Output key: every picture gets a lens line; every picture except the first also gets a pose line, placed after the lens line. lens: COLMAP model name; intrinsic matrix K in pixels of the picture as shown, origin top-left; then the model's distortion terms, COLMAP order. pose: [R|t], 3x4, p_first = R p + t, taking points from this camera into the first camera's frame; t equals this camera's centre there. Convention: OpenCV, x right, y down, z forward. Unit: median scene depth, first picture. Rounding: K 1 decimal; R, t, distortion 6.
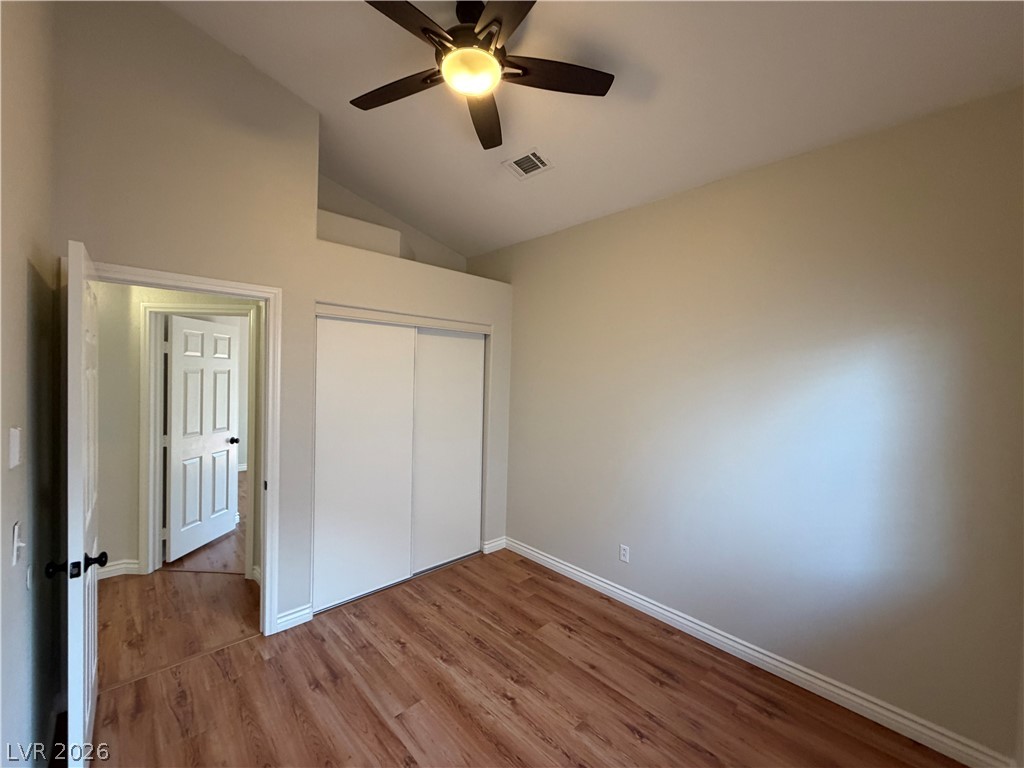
lens RADIAL K [[409.3, 0, 502.1], [0, 409.3, 384.8], [0, 0, 1]] dist [-0.000625, -0.000148]
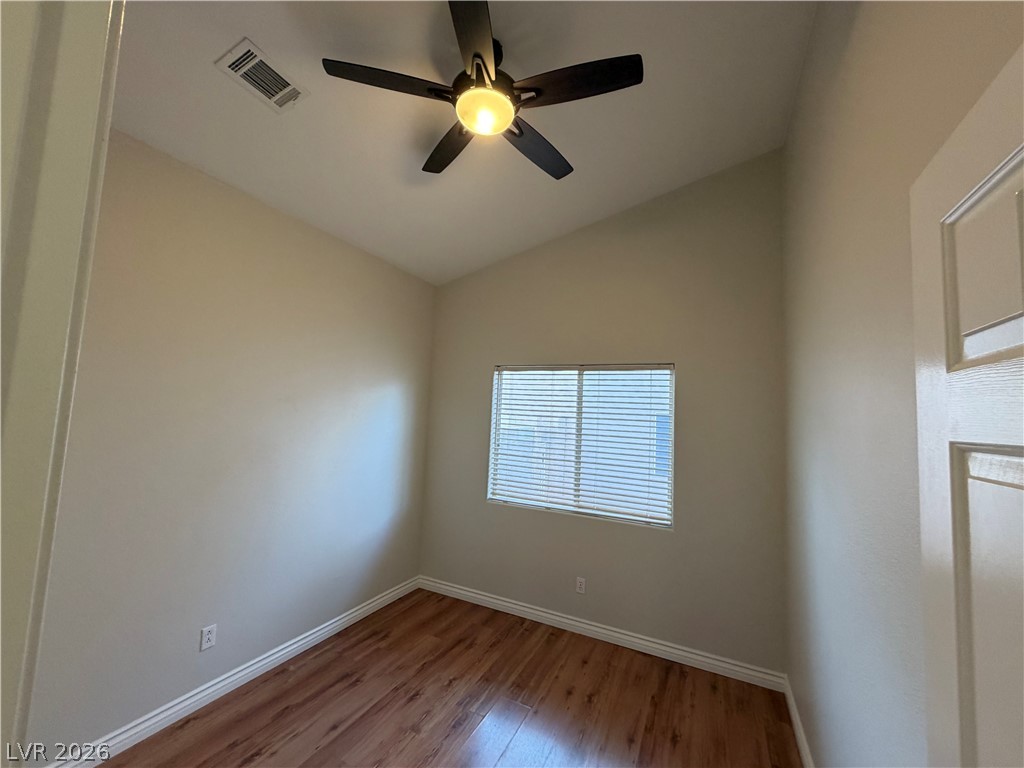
lens RADIAL K [[409.3, 0, 520.1], [0, 409.3, 389.5], [0, 0, 1]] dist [-0.000625, -0.000148]
pose [[-0.351109, 0.015074, 0.936213, -0.798869], [-0.013968, 0.999675, -0.021335, -0.041484], [-0.936230, -0.020568, -0.350784, 0.975004]]
